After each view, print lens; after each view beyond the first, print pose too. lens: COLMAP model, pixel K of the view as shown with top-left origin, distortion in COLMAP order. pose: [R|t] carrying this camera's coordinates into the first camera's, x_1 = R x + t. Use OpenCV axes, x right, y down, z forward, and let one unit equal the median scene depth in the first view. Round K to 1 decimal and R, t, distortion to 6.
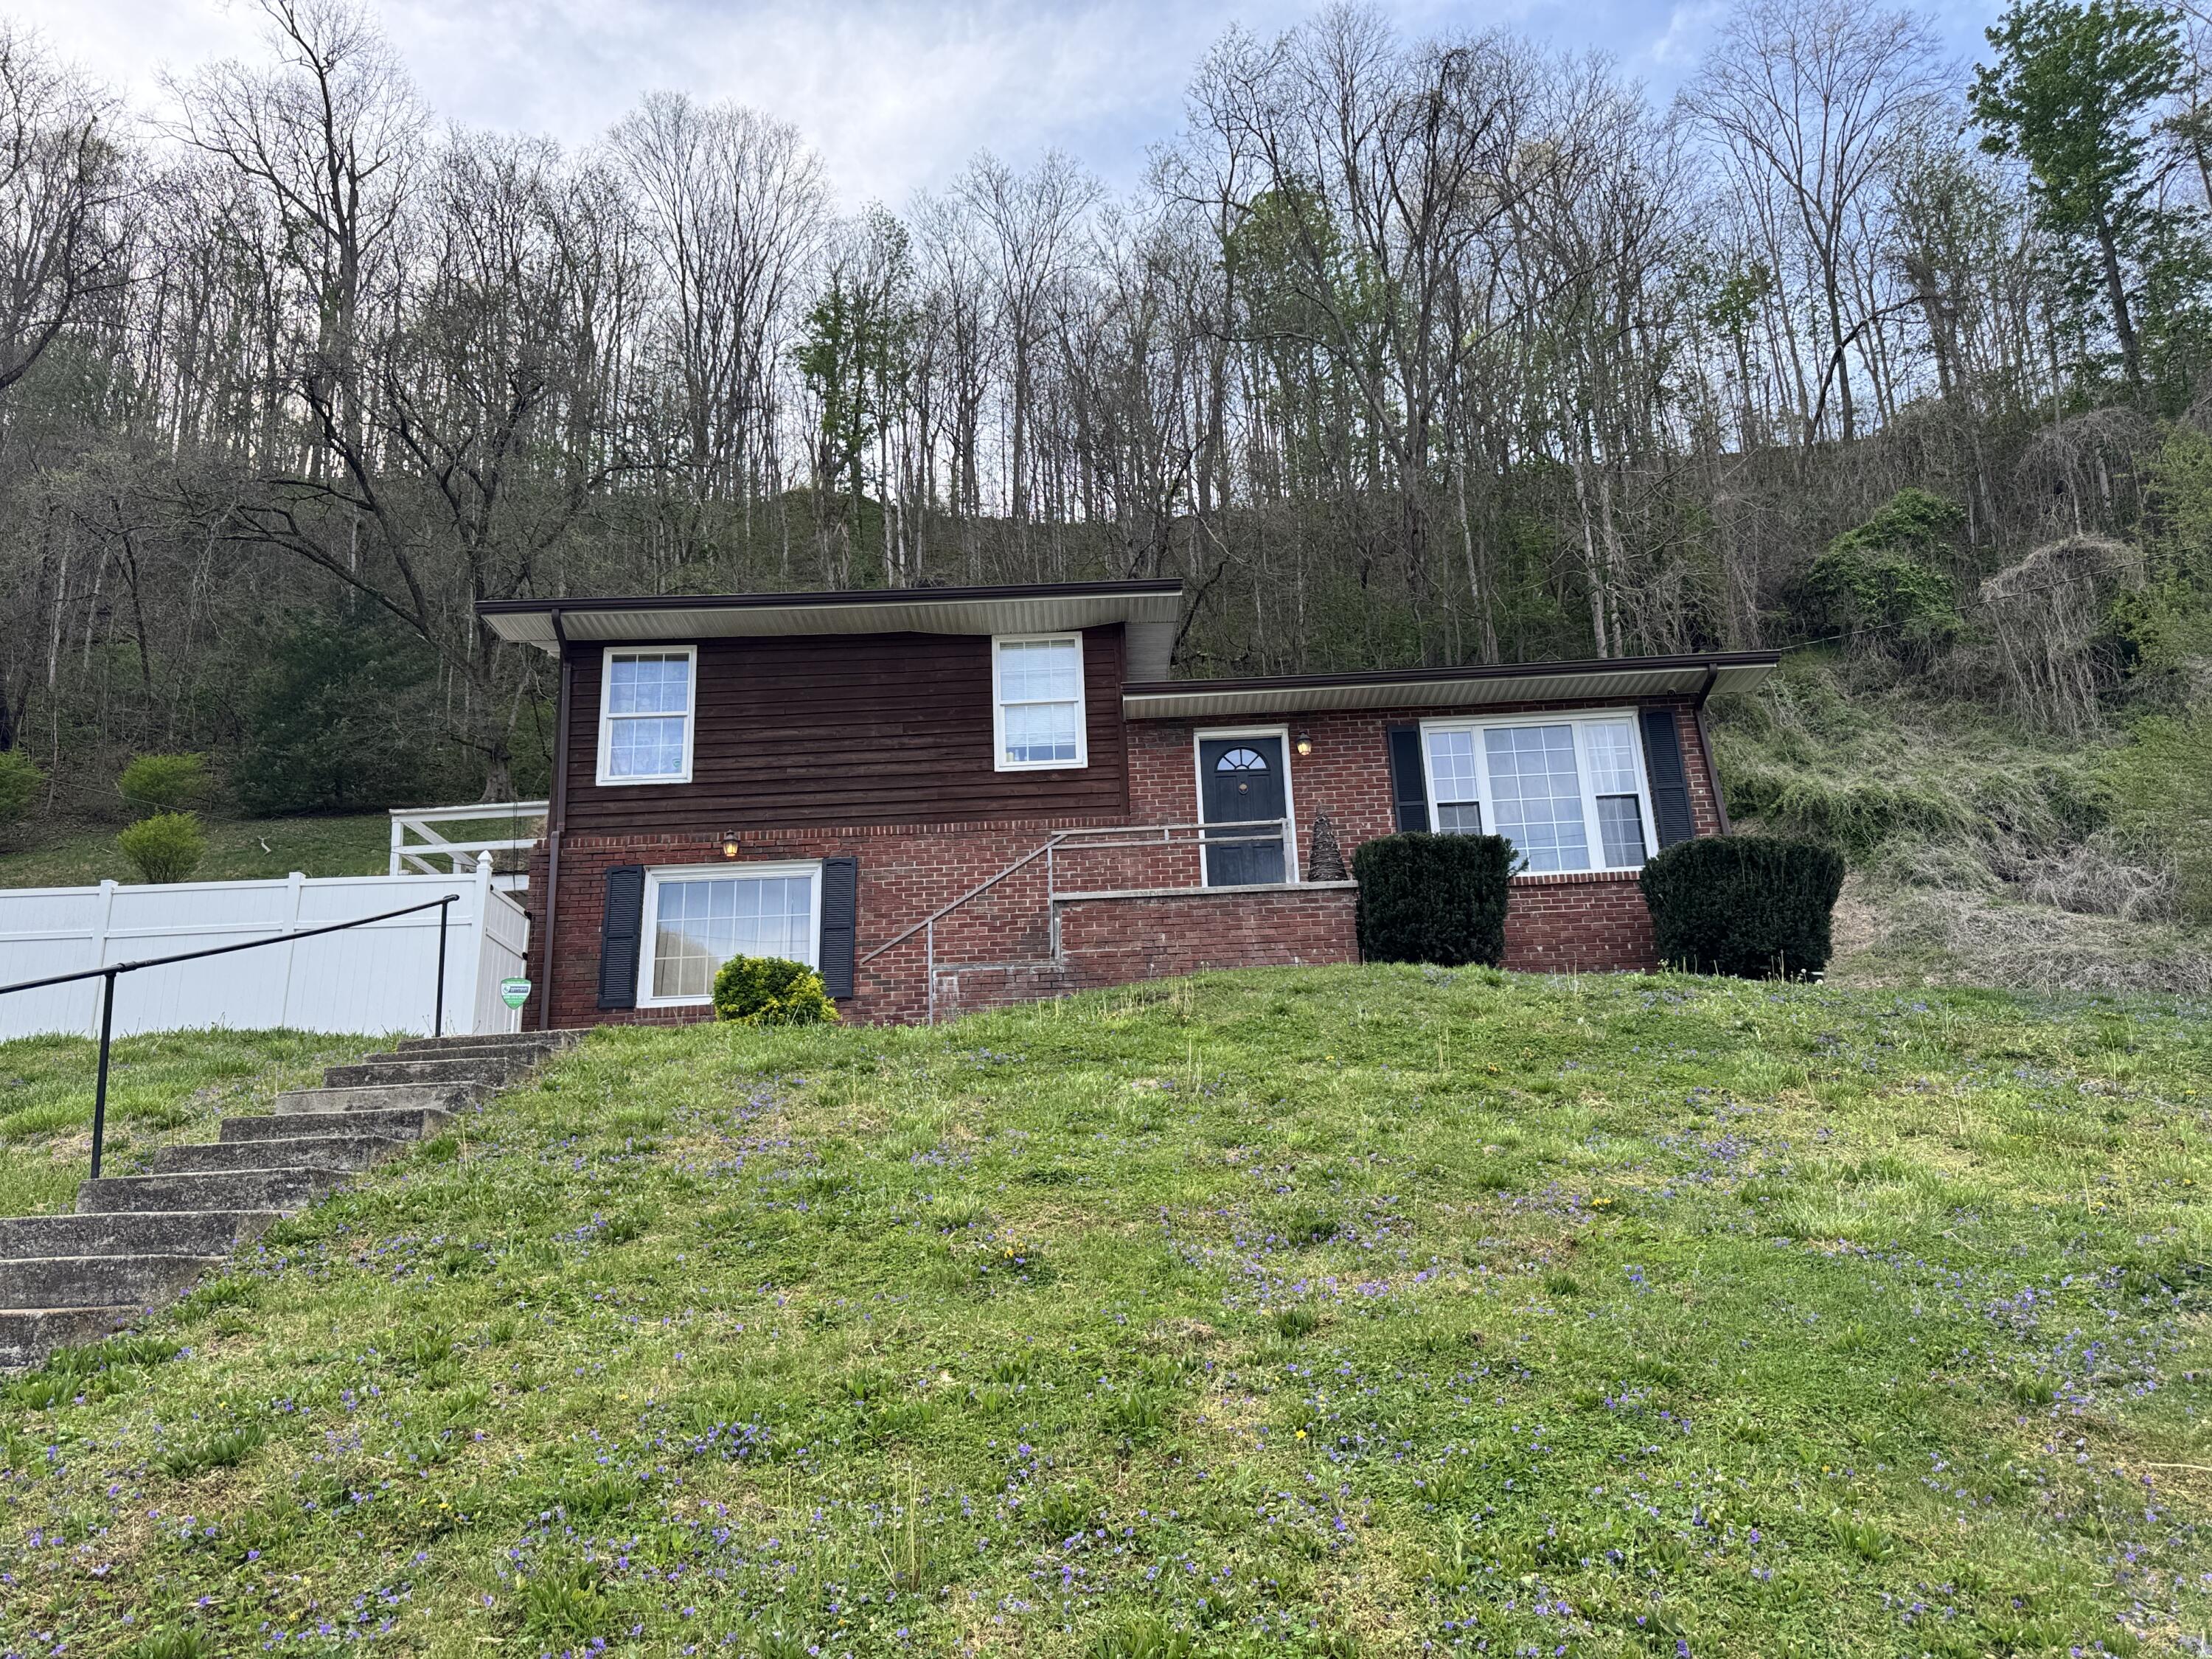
lens RADIAL K [[1583.8, 0, 1106.0], [0, 1583.8, 829.5], [0, 0, 1]] dist [0.111042, -0.190432]
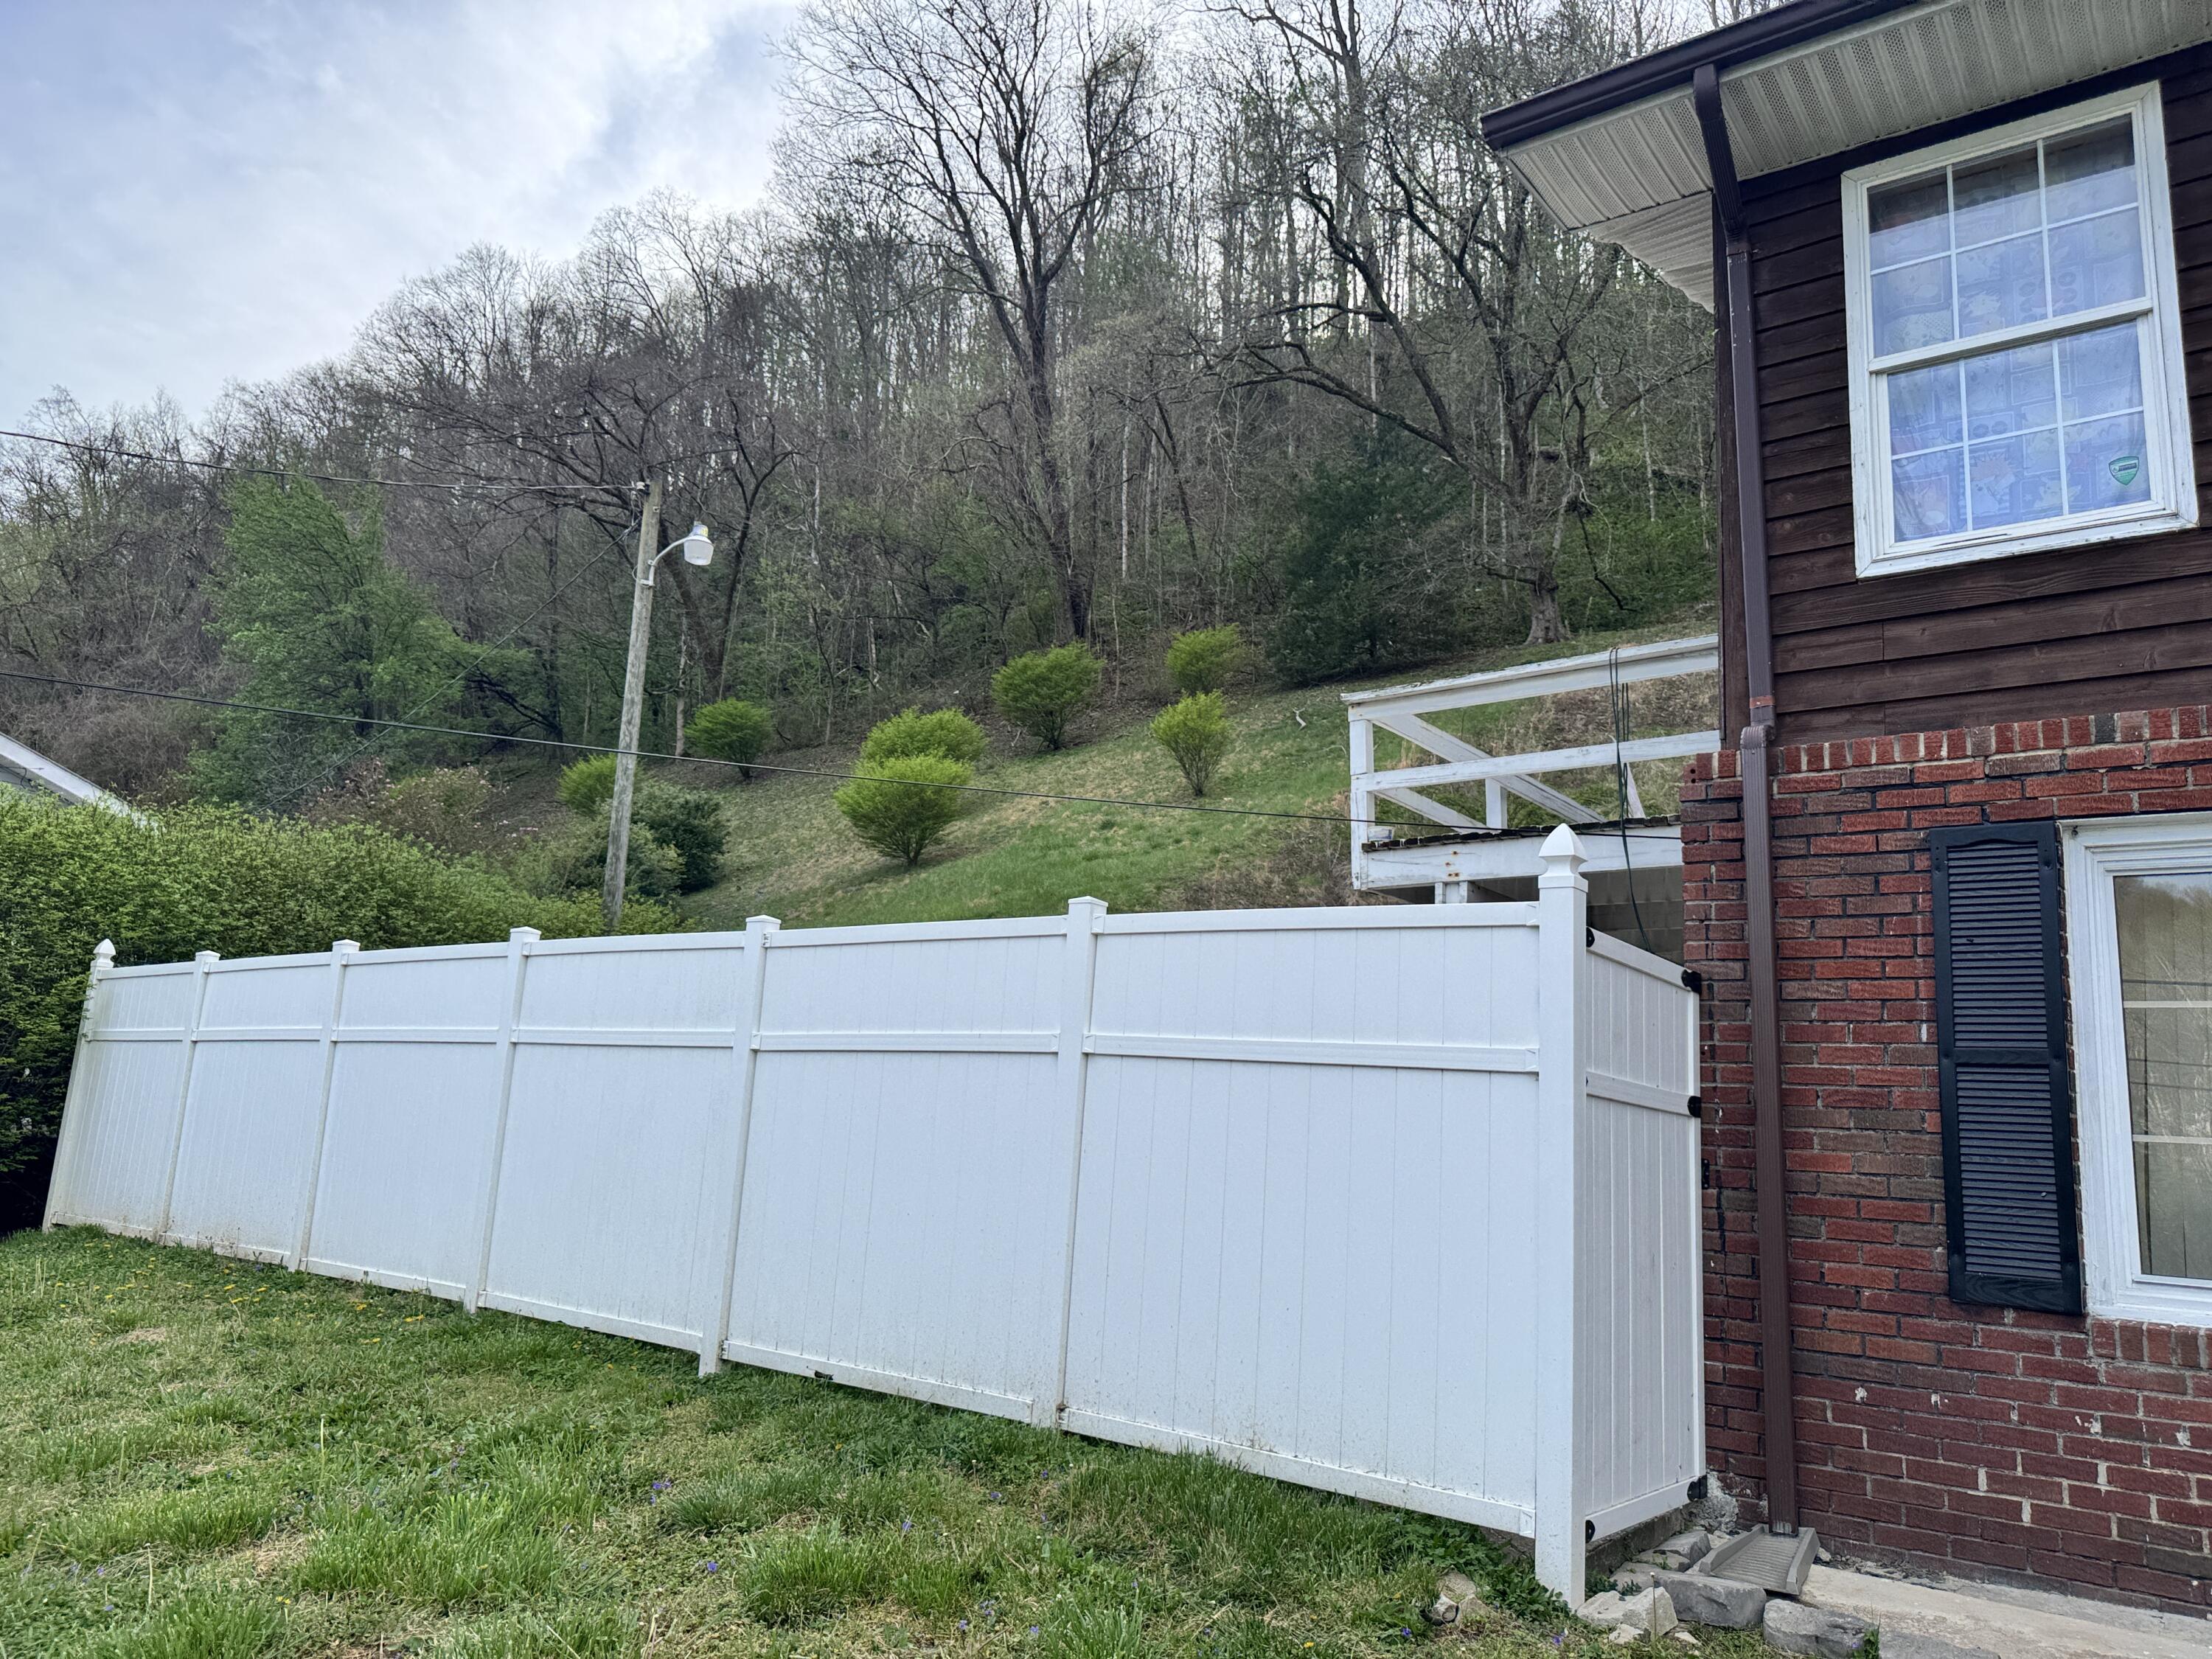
lens RADIAL K [[1583.8, 0, 1106.0], [0, 1583.8, 829.5], [0, 0, 1]] dist [0.111042, -0.190432]
pose [[0.804812, -0.030387, -0.592752, -0.230946], [0.092403, 0.992926, 0.074559, -0.013660], [0.586293, -0.114778, 0.801926, 0.588548]]
